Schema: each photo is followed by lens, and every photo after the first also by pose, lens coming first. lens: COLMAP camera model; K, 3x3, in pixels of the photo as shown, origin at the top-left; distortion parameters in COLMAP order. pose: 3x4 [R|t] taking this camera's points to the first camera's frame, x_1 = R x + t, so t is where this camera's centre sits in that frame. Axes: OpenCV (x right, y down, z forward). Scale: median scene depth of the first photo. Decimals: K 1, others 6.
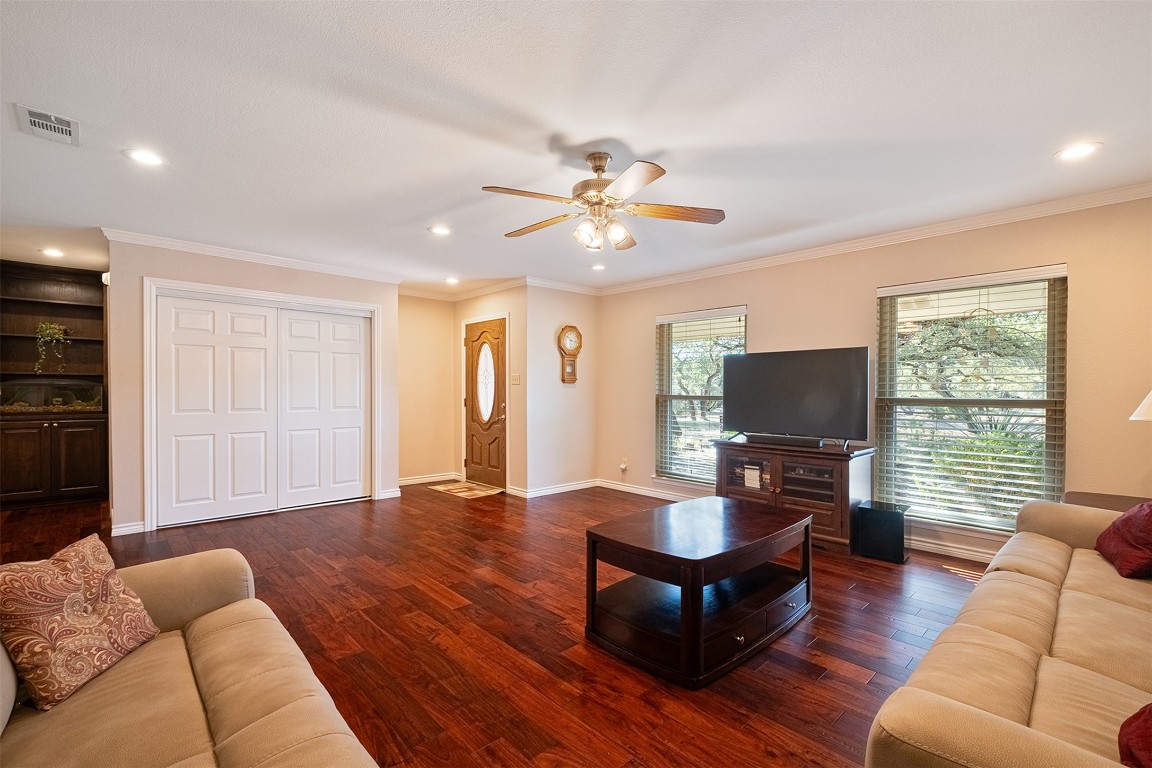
lens RADIAL K [[515.3, 0, 575.7], [0, 515.3, 388.1], [0, 0, 1]] dist [0.002622, 0.000181]
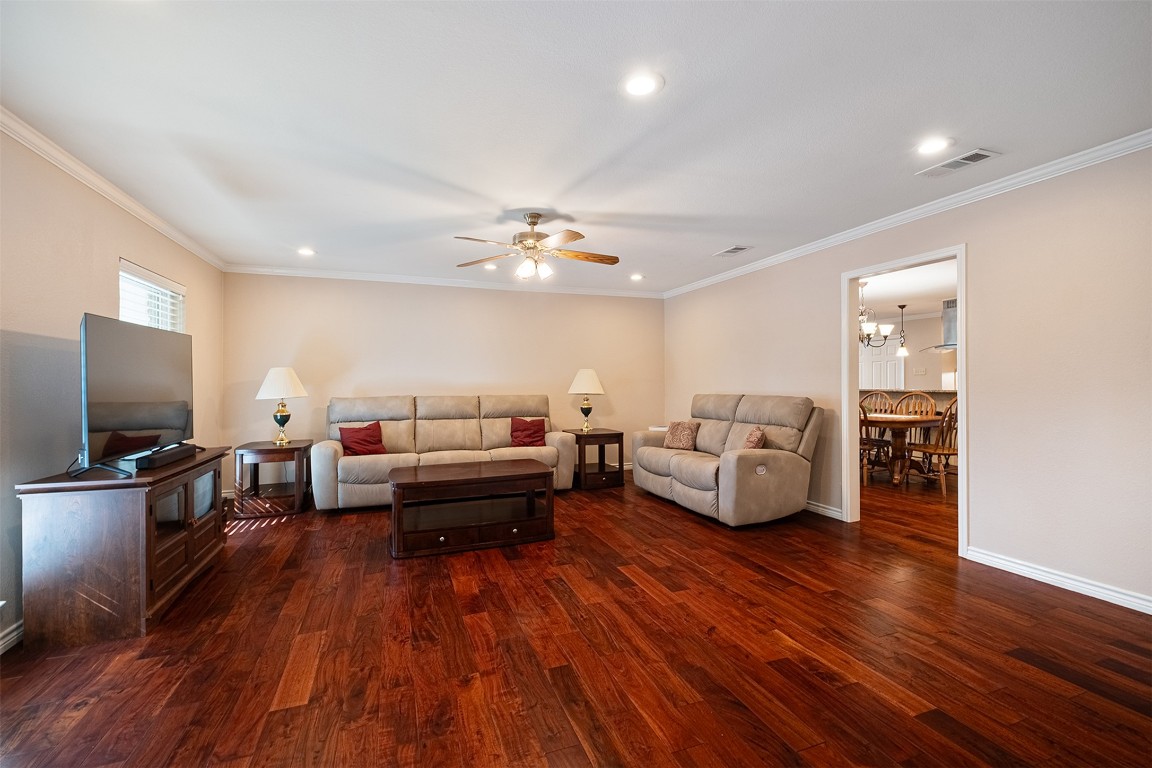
lens RADIAL K [[515.3, 0, 574.3], [0, 515.3, 379.7], [0, 0, 1]] dist [0.002622, 0.000181]
pose [[-0.924769, -0.008472, 0.380435, -0.581552], [-0.007120, 0.999962, 0.004962, -0.018721], [-0.380463, 0.001880, -0.924794, 2.220529]]
